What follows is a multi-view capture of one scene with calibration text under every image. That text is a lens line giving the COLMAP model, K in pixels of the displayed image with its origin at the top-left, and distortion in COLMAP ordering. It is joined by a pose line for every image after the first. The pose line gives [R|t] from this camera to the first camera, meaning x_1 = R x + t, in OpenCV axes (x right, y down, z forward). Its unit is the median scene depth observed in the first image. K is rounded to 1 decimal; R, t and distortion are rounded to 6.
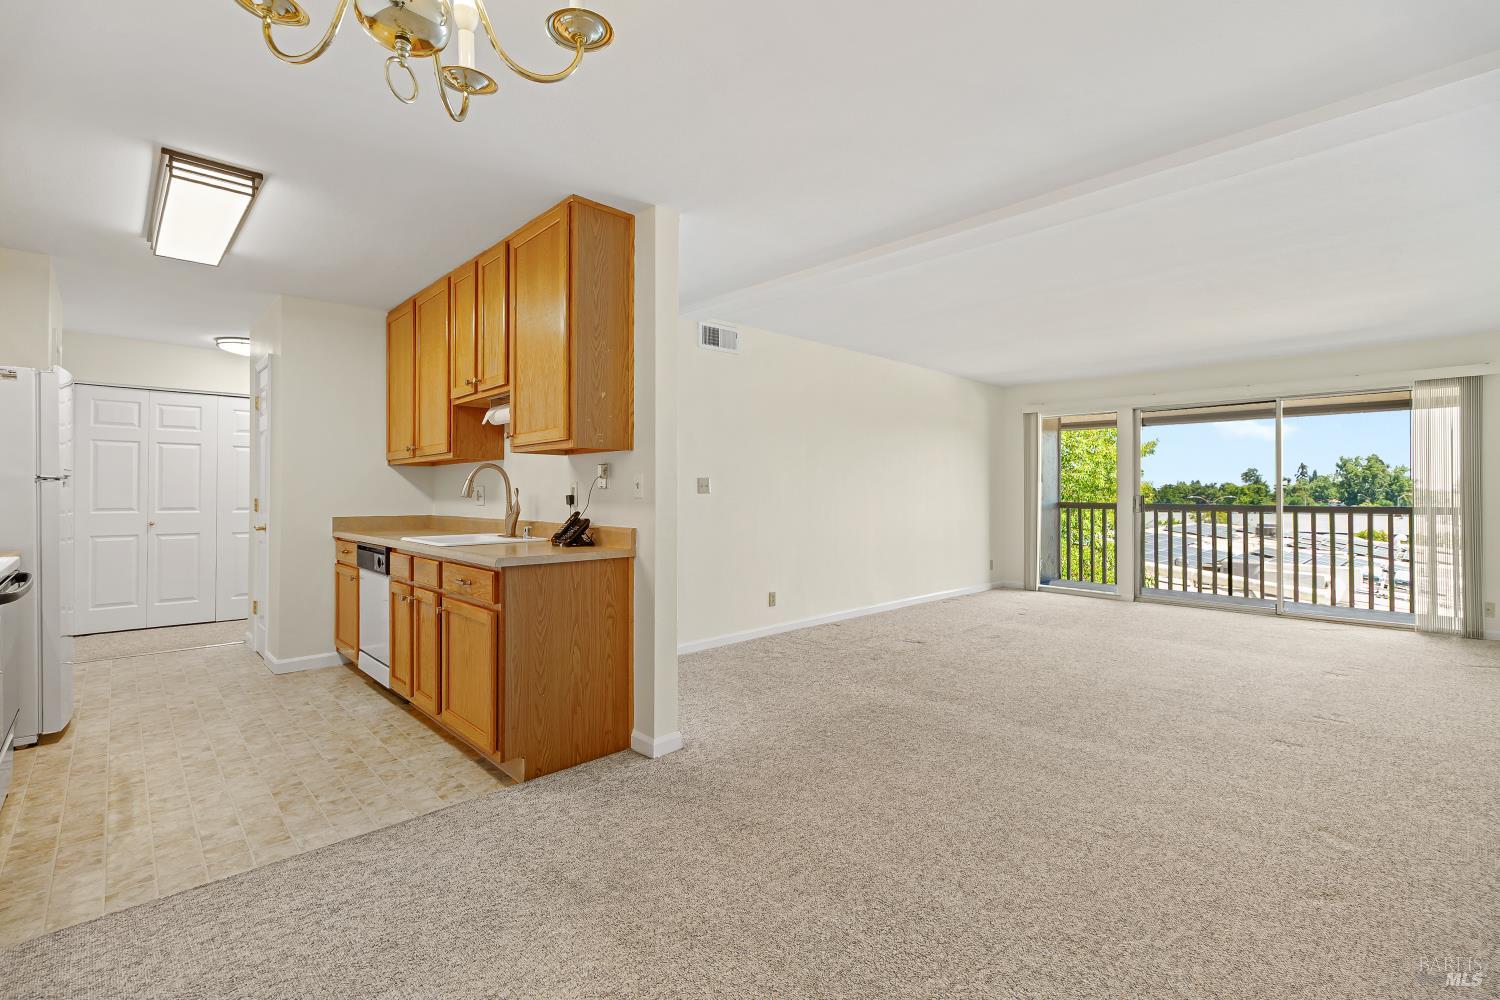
lens RADIAL K [[664.2, 0, 753.6], [0, 664.2, 492.6], [0, 0, 1]] dist [-0.000978, -0.000196]
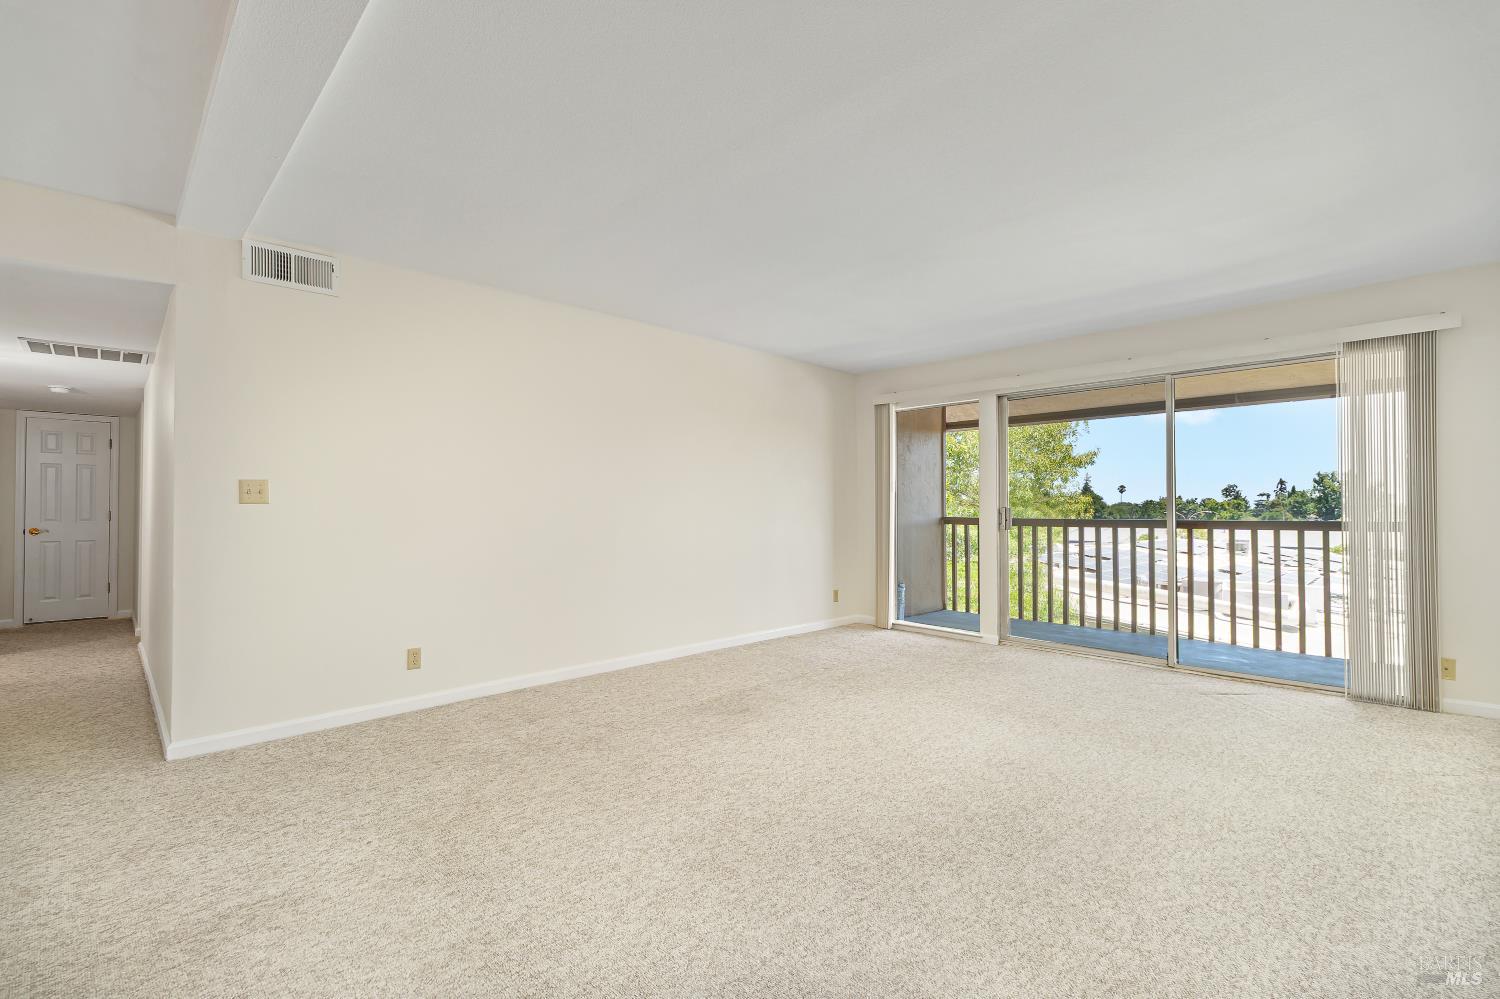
lens RADIAL K [[664.8, 0, 750.0], [0, 664.8, 499.5], [0, 0, 1]] dist [-0.008228, -0.000027]
pose [[0.999897, -0.002805, 0.014057, 0.357847], [0.003014, 0.999885, -0.014883, 0.007678], [-0.014014, 0.014924, 0.999790, 0.306043]]
